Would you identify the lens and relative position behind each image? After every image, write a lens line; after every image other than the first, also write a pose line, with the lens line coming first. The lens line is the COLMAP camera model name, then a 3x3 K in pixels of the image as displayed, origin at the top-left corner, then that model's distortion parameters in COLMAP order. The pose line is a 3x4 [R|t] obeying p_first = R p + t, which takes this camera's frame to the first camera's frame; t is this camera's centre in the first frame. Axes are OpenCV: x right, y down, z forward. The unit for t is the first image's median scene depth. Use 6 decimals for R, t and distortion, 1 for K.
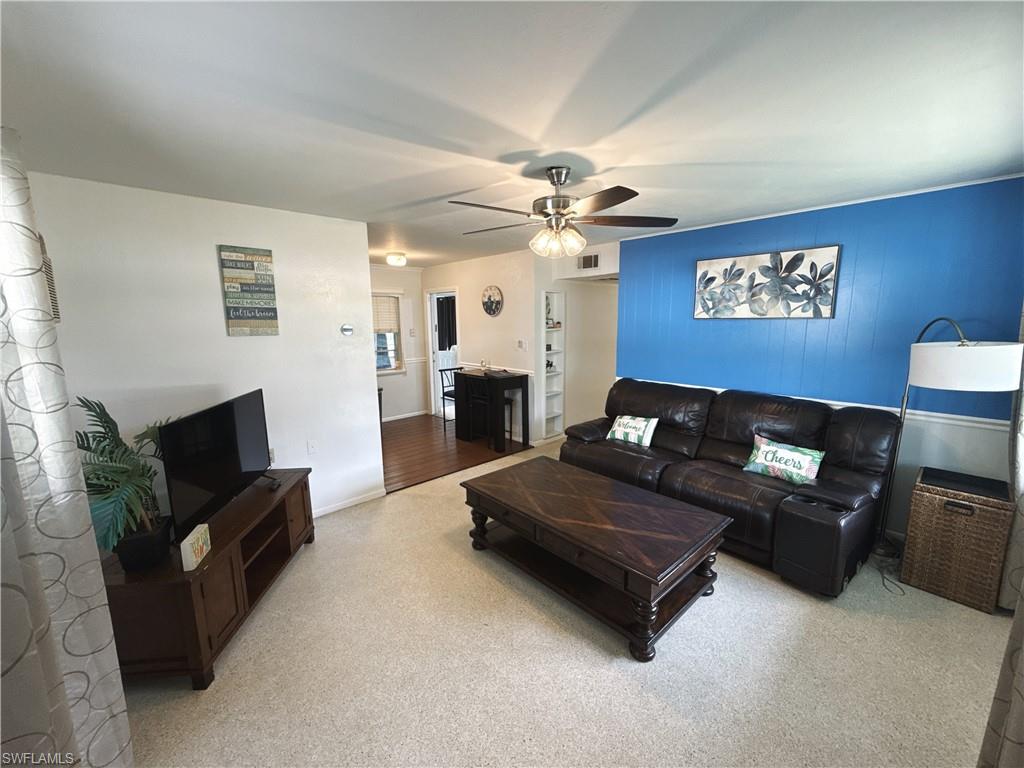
lens RADIAL K [[406.6, 0, 510.3], [0, 406.6, 383.2], [0, 0, 1]] dist [-0.001454, 0.000085]
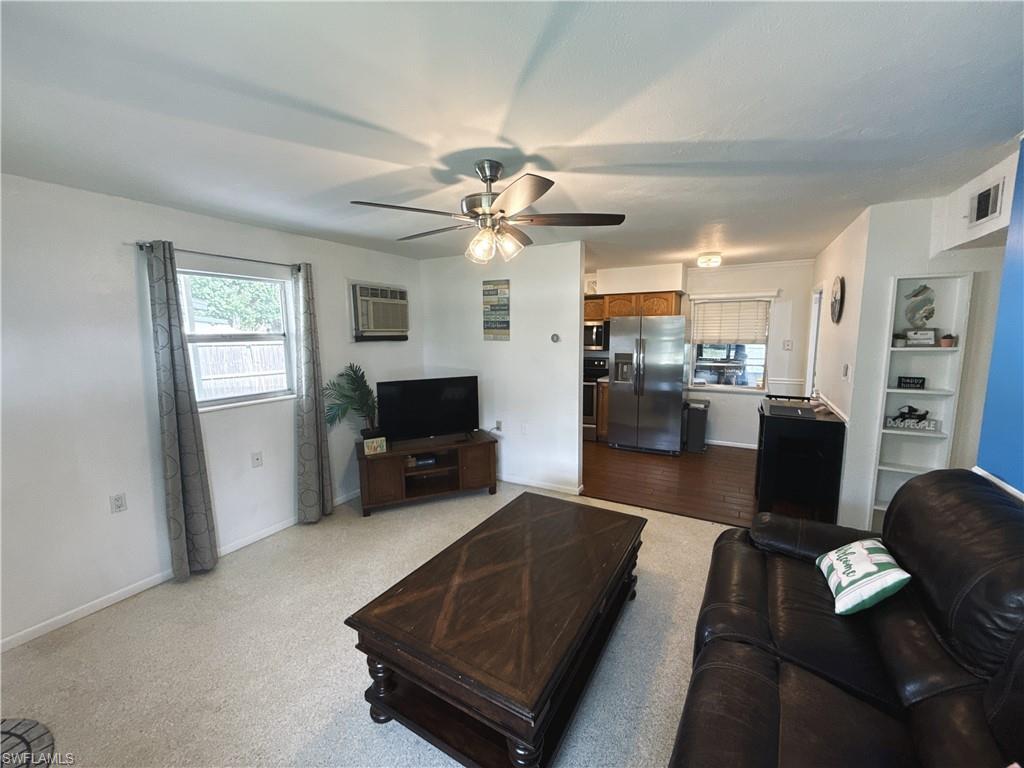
lens RADIAL K [[406.6, 0, 509.5], [0, 406.6, 382.0], [0, 0, 1]] dist [-0.001454, 0.000085]
pose [[0.302114, 0.127372, -0.944724, 0.788105], [-0.145919, 0.985533, 0.086211, -0.104814], [0.942038, 0.111808, 0.316329, 0.617866]]
